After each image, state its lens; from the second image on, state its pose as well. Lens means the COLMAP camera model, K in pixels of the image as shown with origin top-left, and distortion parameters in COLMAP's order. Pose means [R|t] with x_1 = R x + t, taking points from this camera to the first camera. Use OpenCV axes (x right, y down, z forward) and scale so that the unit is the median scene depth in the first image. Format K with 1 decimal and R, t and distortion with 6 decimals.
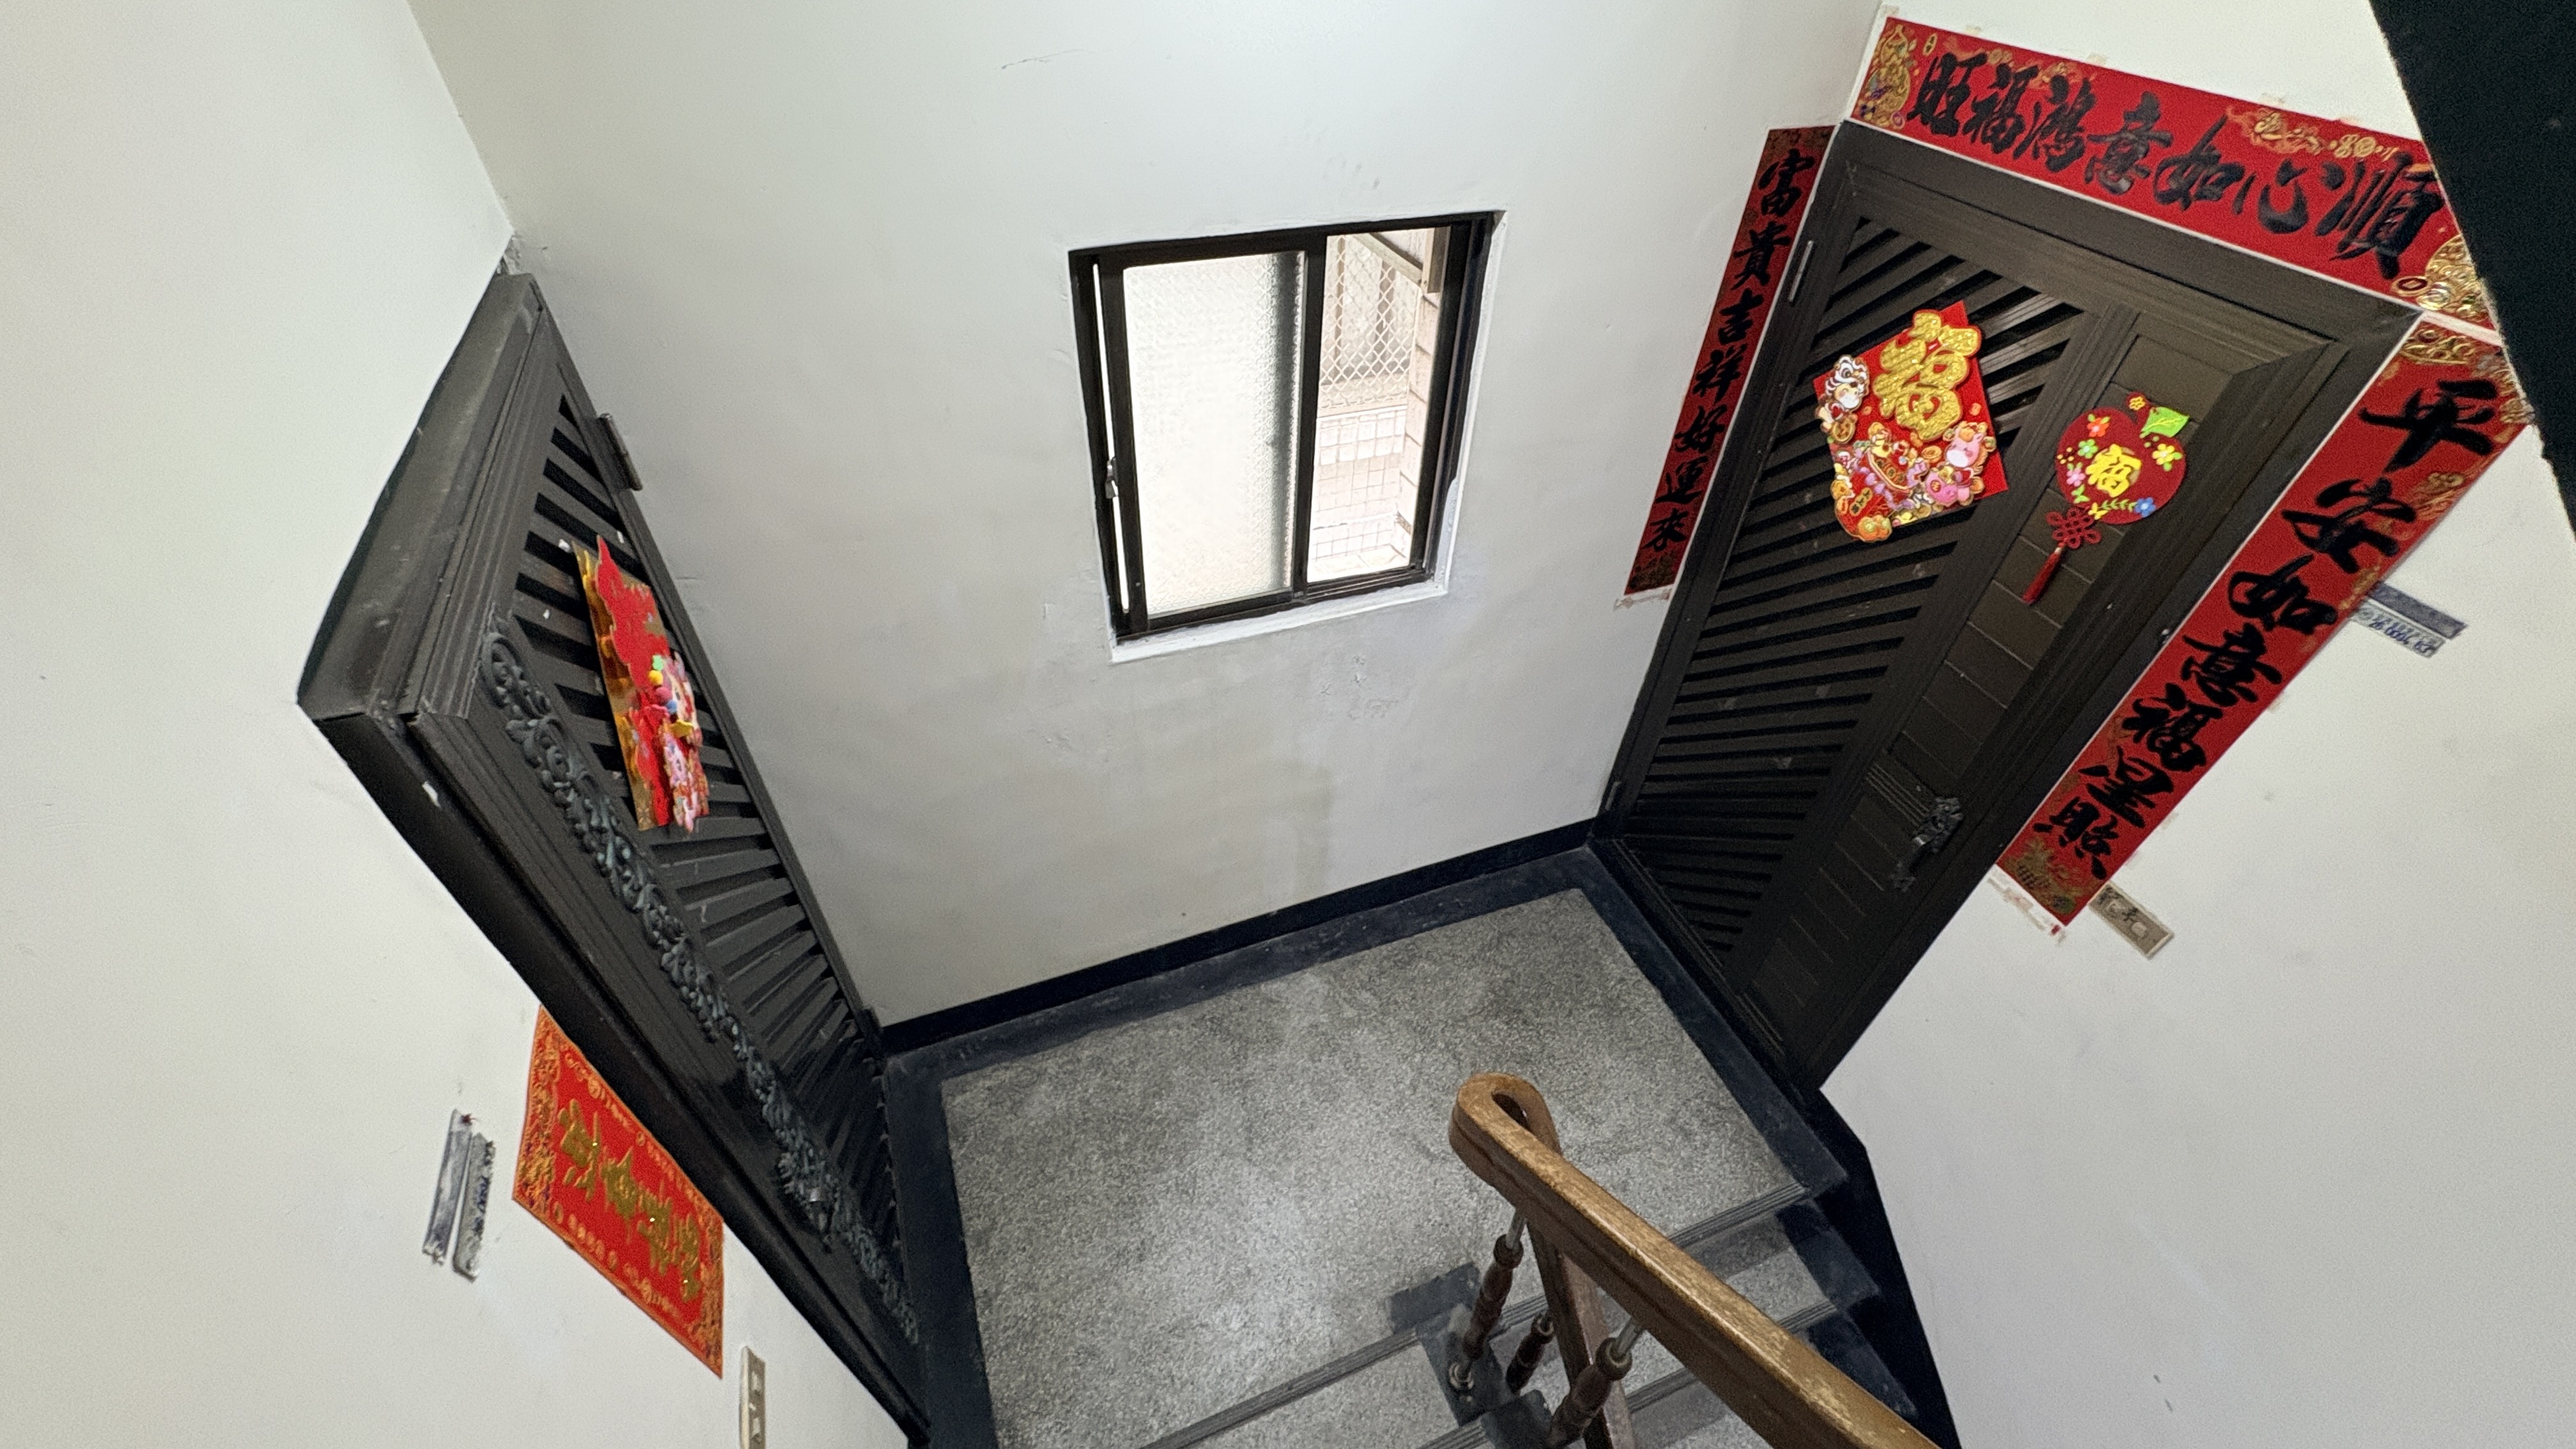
lens RADIAL K [[1029.6, 0, 1289.4], [0, 1029.6, 729.5], [0, 0, 1]] dist [-0.000312, -0.000229]
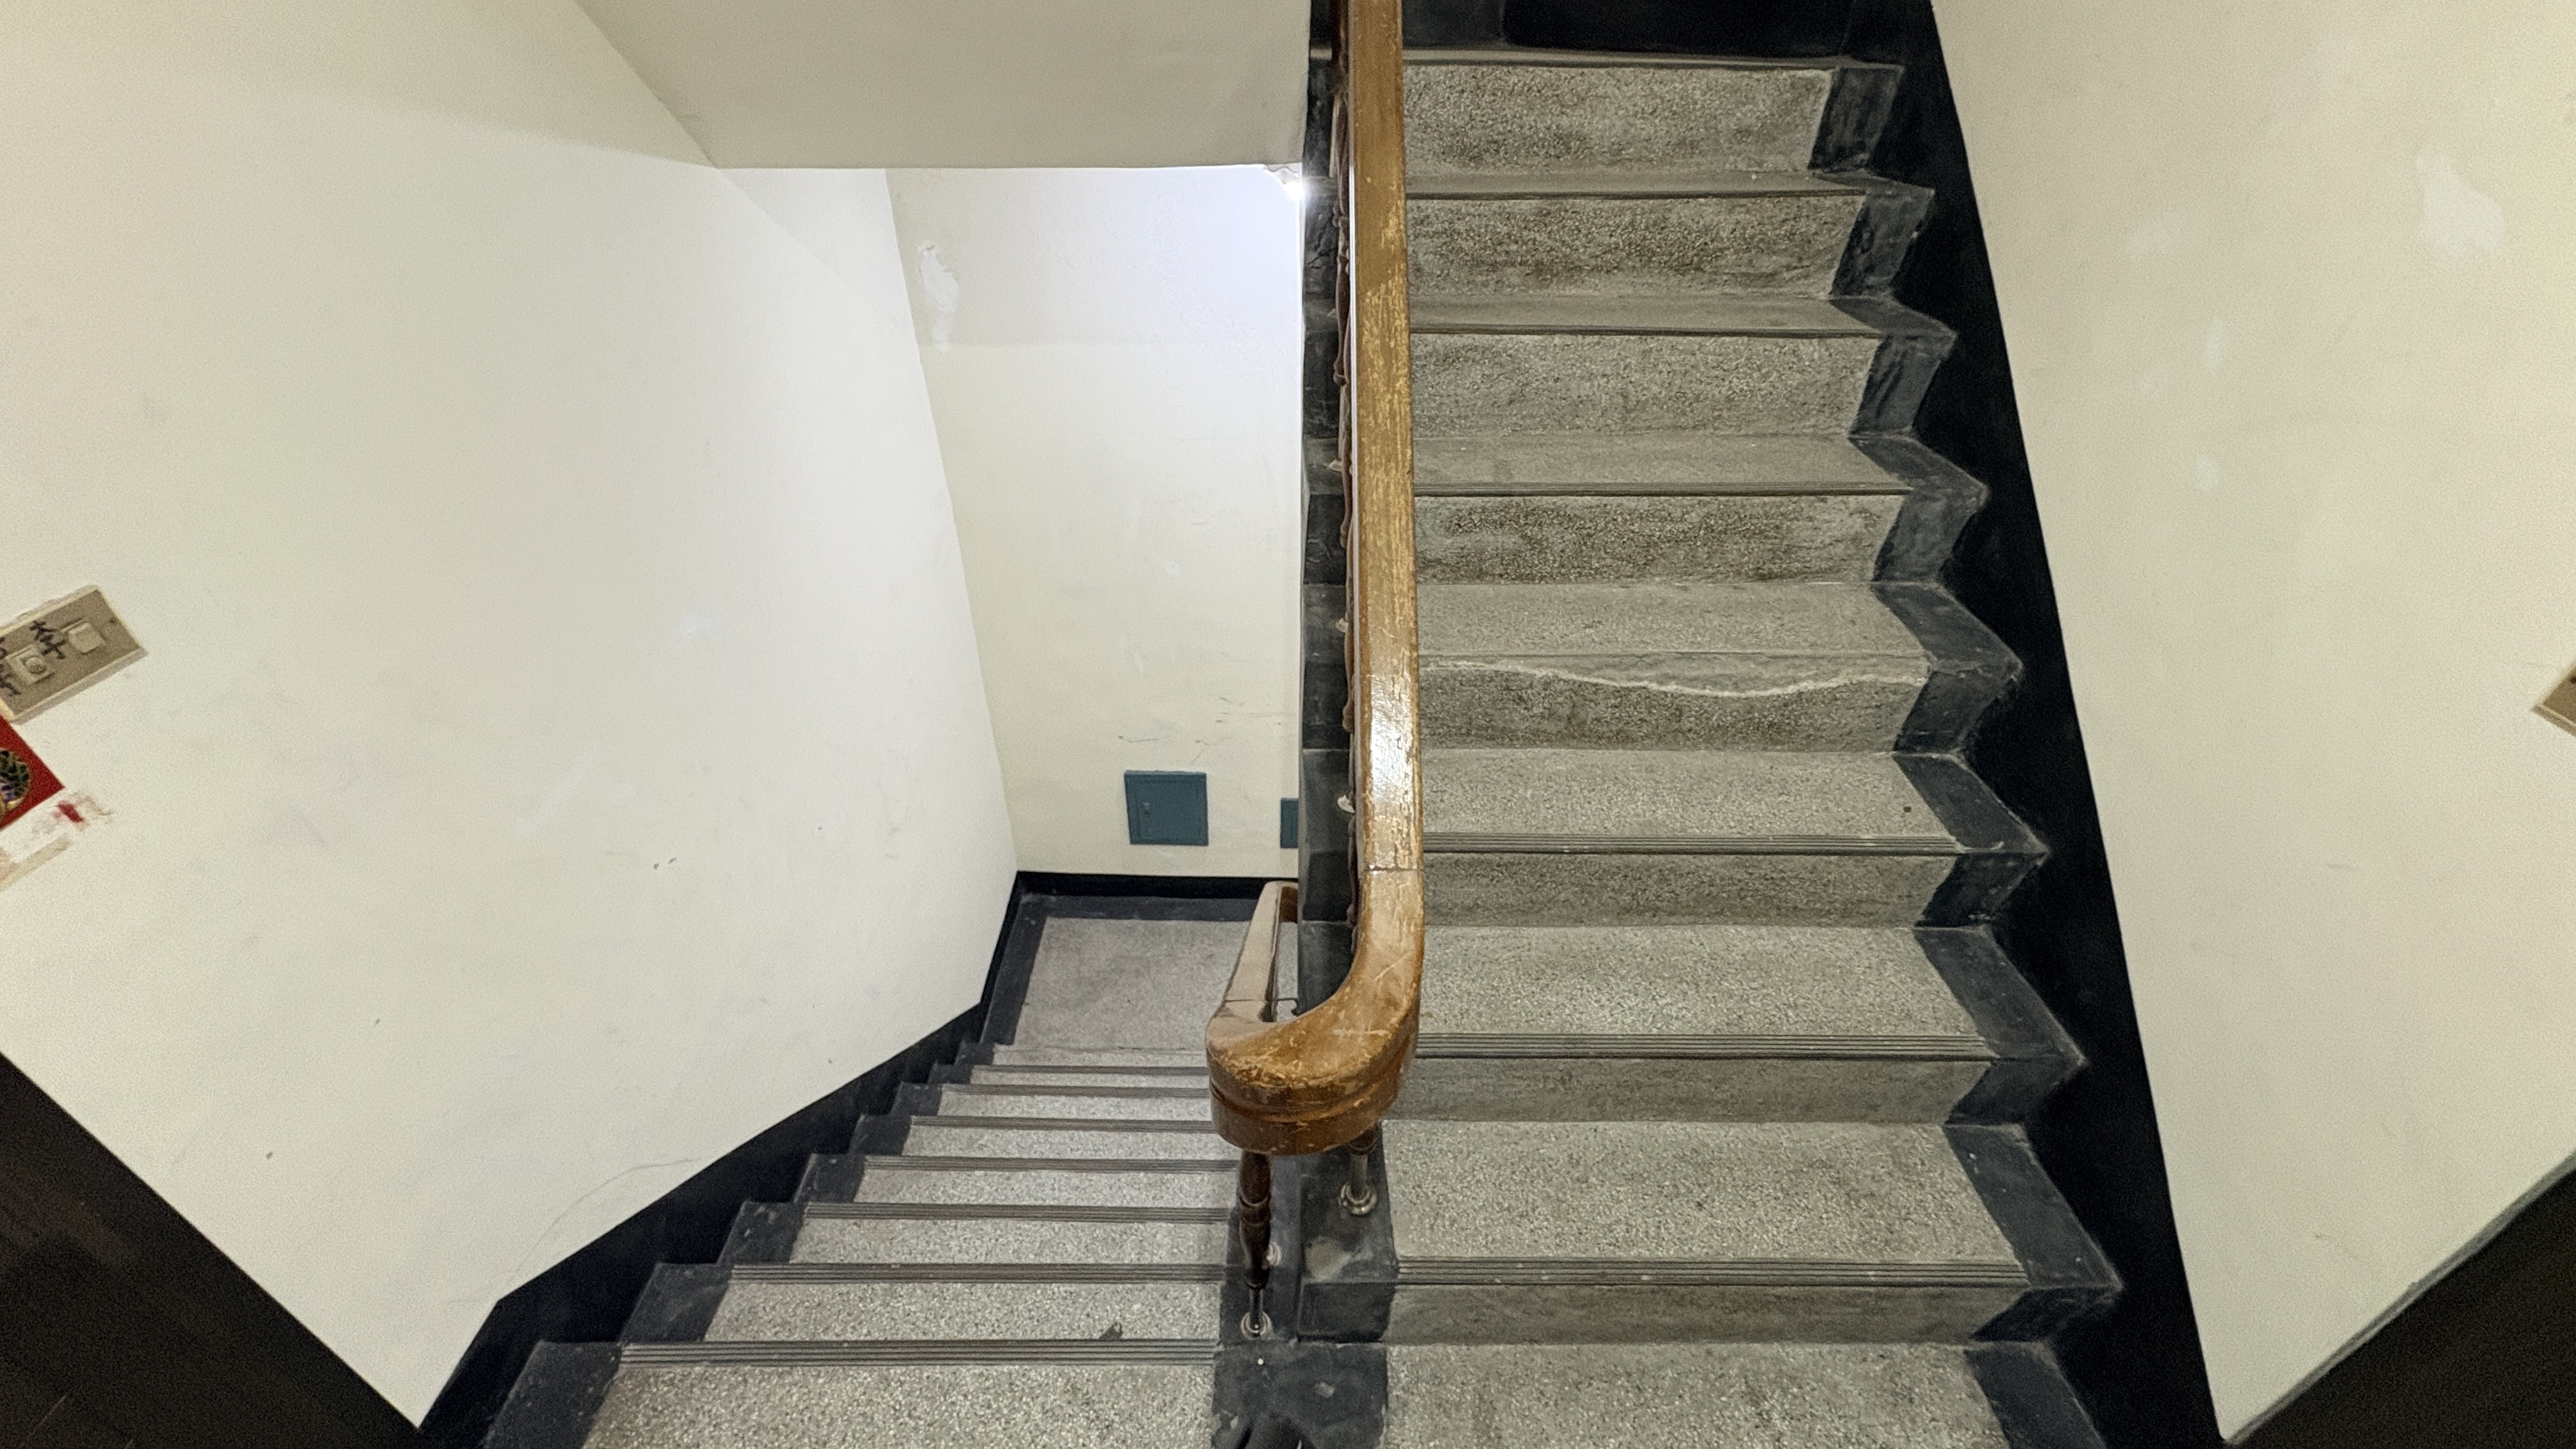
lens RADIAL K [[1029.6, 0, 1291.2], [0, 1029.6, 720.7], [0, 0, 1]] dist [-0.000312, -0.000229]
pose [[-0.932858, -0.241855, 0.266987, 0.107173], [0.210378, 0.235878, 0.948737, -0.146612], [-0.292433, 0.941205, -0.169160, 0.882161]]
